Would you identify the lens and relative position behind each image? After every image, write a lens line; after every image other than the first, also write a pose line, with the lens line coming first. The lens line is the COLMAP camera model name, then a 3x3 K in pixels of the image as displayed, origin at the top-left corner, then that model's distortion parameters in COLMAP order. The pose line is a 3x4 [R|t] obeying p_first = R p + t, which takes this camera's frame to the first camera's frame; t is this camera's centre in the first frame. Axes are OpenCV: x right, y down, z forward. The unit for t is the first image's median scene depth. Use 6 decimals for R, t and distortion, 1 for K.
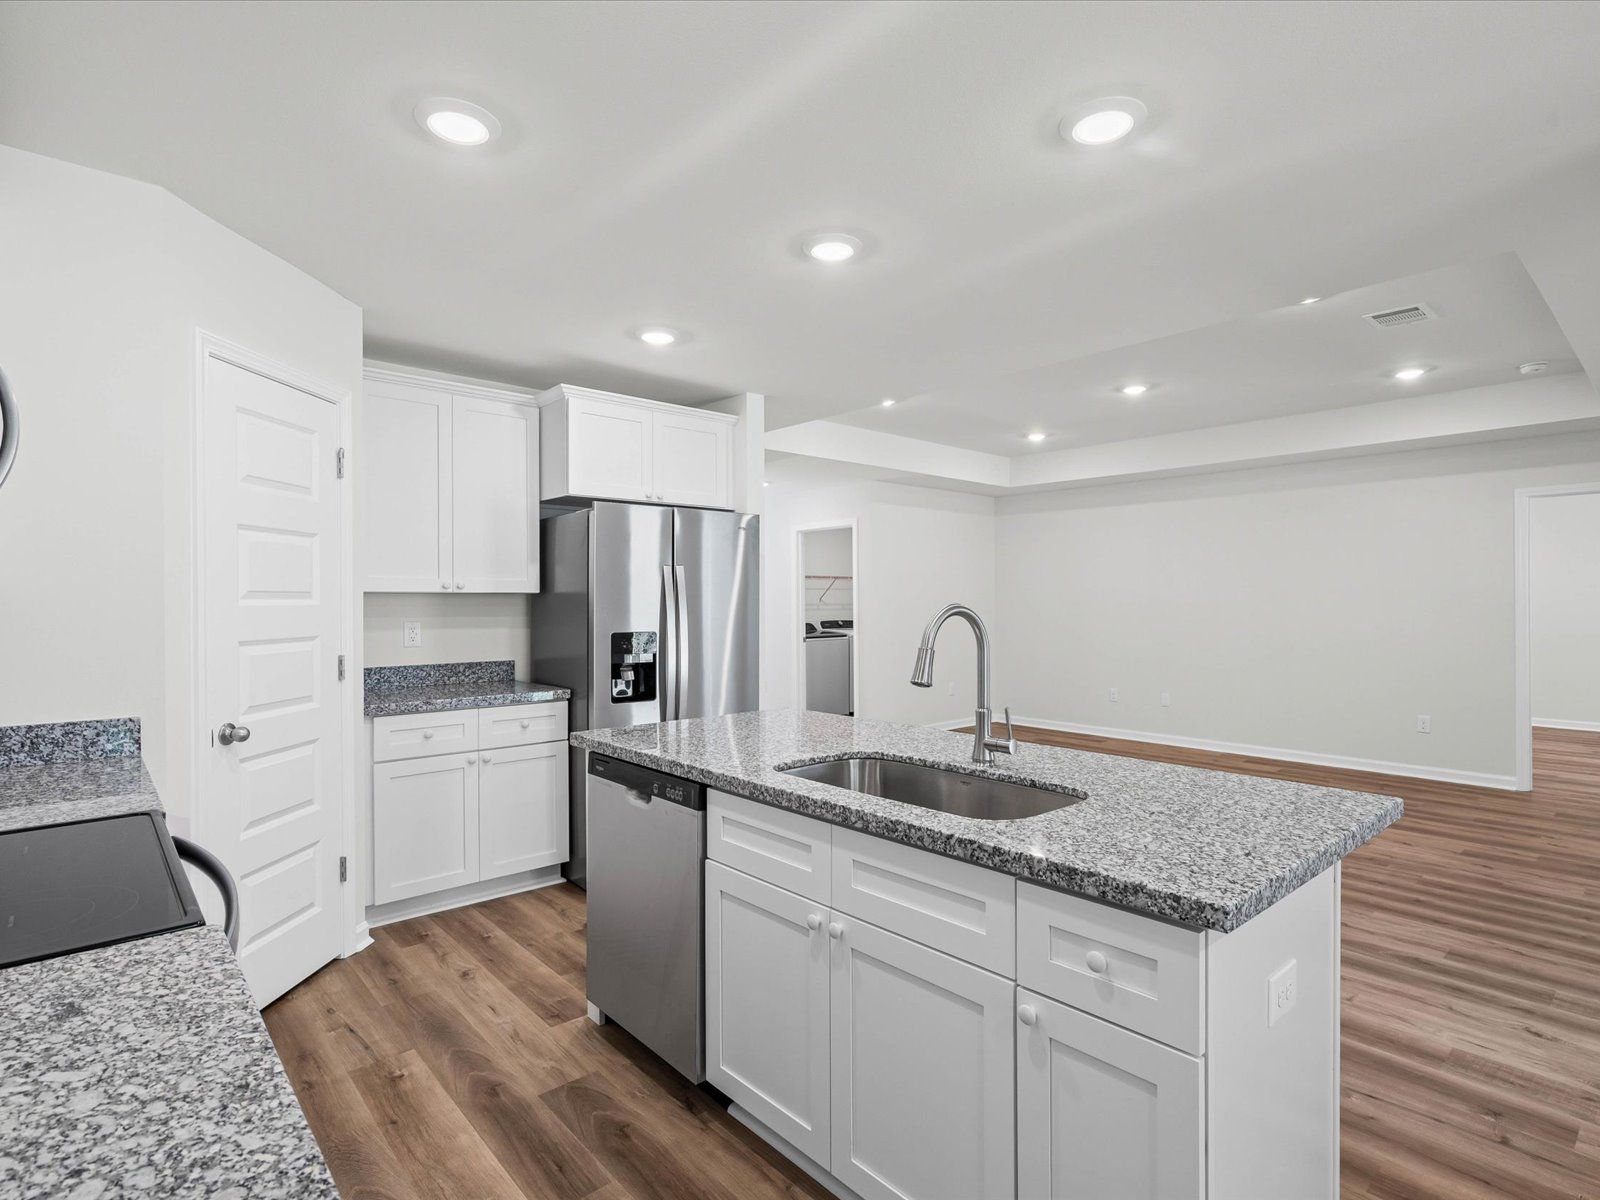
lens RADIAL K [[824.2, 0, 790.5], [0, 824.2, 604.5], [0, 0, 1]] dist [-0.006613, 0.000475]
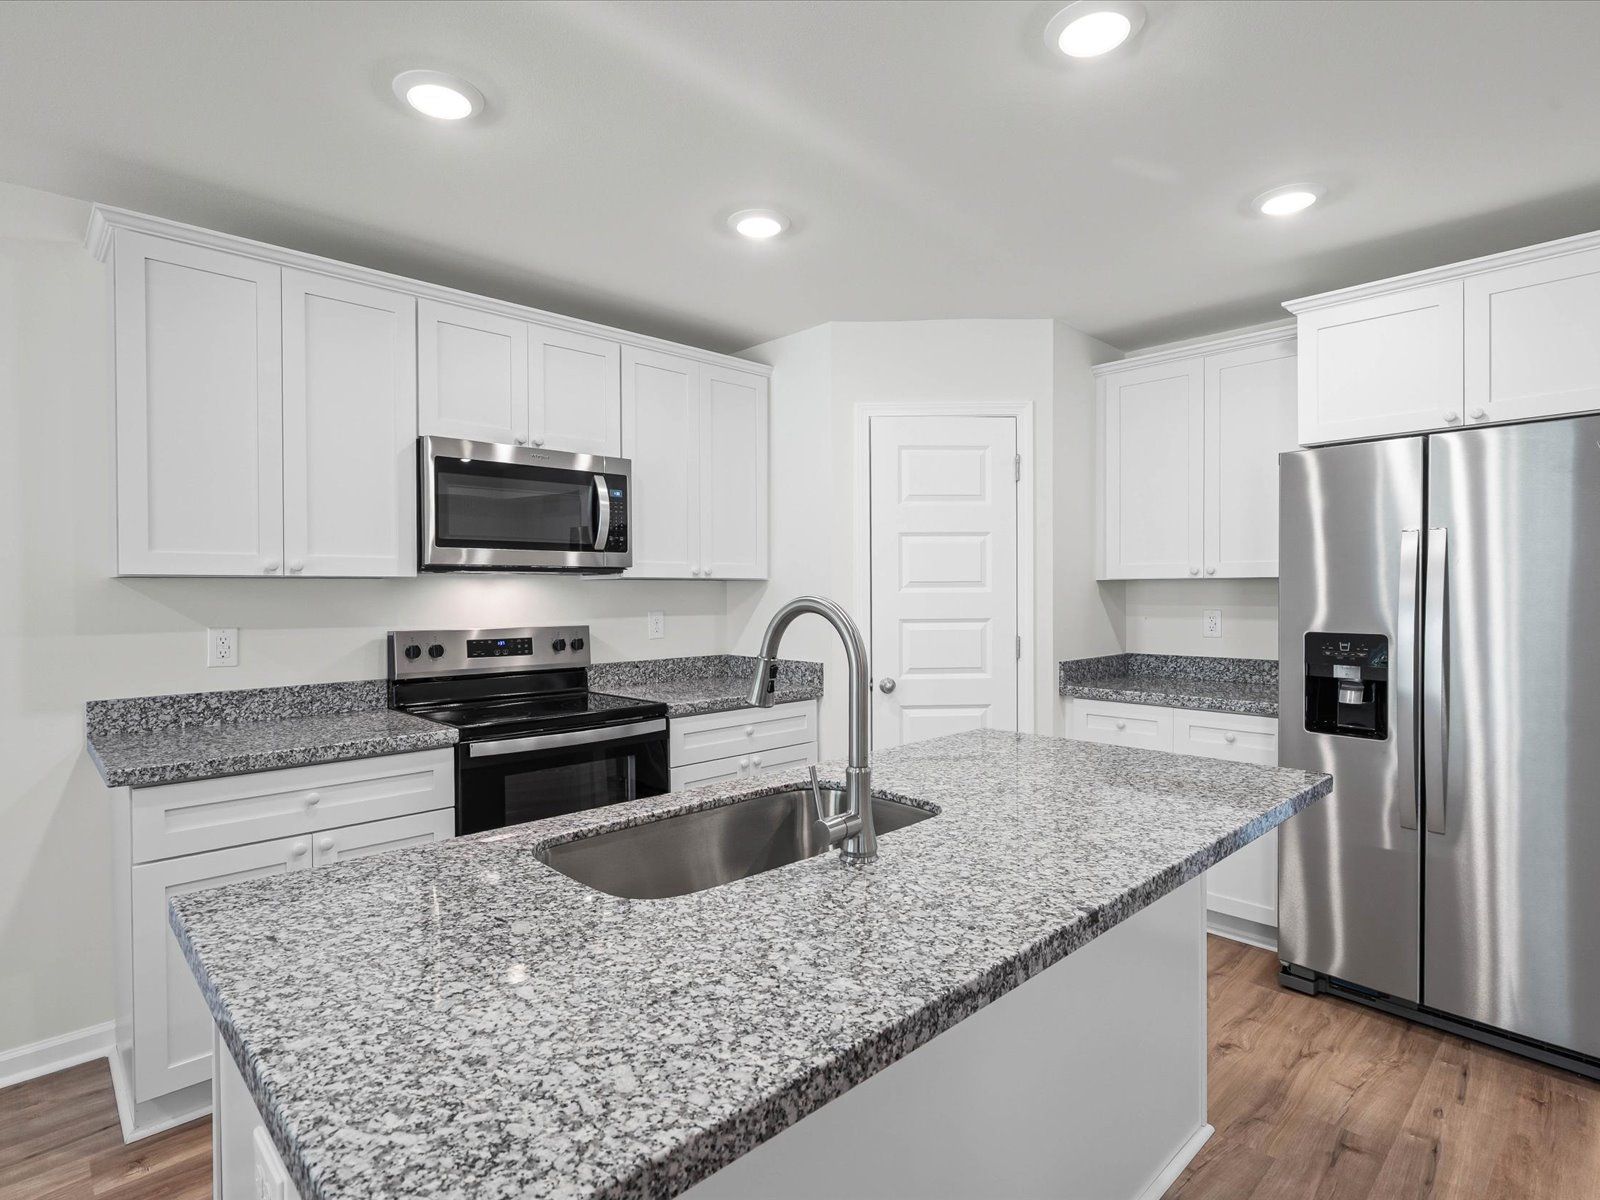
lens RADIAL K [[824.2, 0, 790.6], [0, 824.2, 592.6], [0, 0, 1]] dist [-0.006613, 0.000475]
pose [[0.043550, 0.003557, -0.999045, 1.093919], [0.001162, 0.999993, 0.003611, -0.006505], [0.999051, -0.001318, 0.043546, 1.196365]]
